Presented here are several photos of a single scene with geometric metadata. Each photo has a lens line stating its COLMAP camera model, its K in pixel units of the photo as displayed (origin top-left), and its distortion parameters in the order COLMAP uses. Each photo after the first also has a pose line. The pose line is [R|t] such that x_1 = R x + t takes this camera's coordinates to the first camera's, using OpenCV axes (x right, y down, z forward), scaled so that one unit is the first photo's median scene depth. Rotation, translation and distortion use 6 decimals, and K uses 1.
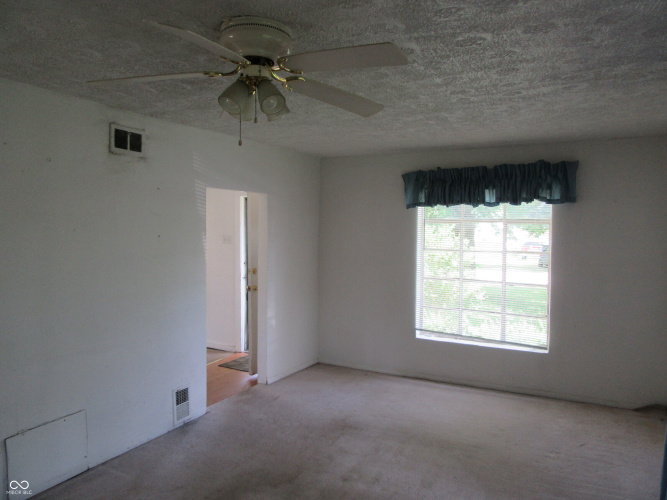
lens RADIAL K [[495.6, 0, 334.7], [0, 495.6, 249.1], [0, 0, 1]] dist [-0.021248, 0.018464]
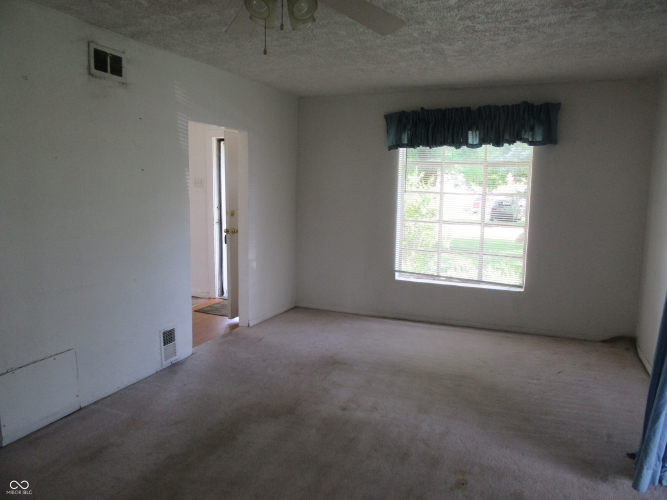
lens RADIAL K [[495.6, 0, 334.6], [0, 495.6, 251.4], [0, 0, 1]] dist [-0.021248, 0.018464]
pose [[0.995386, -0.004402, 0.095855, -0.066816], [-0.004545, 0.995664, 0.092916, 0.032696], [-0.095848, -0.092923, 0.991049, 0.011585]]
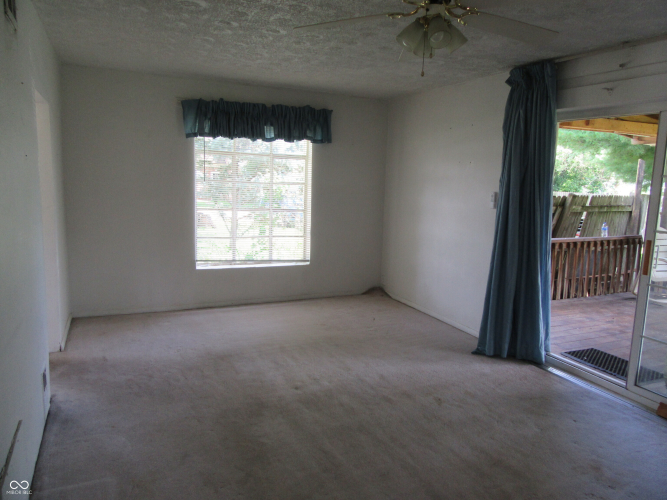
lens RADIAL K [[495.6, 0, 337.7], [0, 495.6, 250.5], [0, 0, 1]] dist [-0.021248, 0.018464]
pose [[0.592664, -0.106153, 0.798424, -0.543020], [0.003766, 0.991632, 0.129044, 0.014712], [-0.805441, -0.073473, 0.588104, 0.211249]]
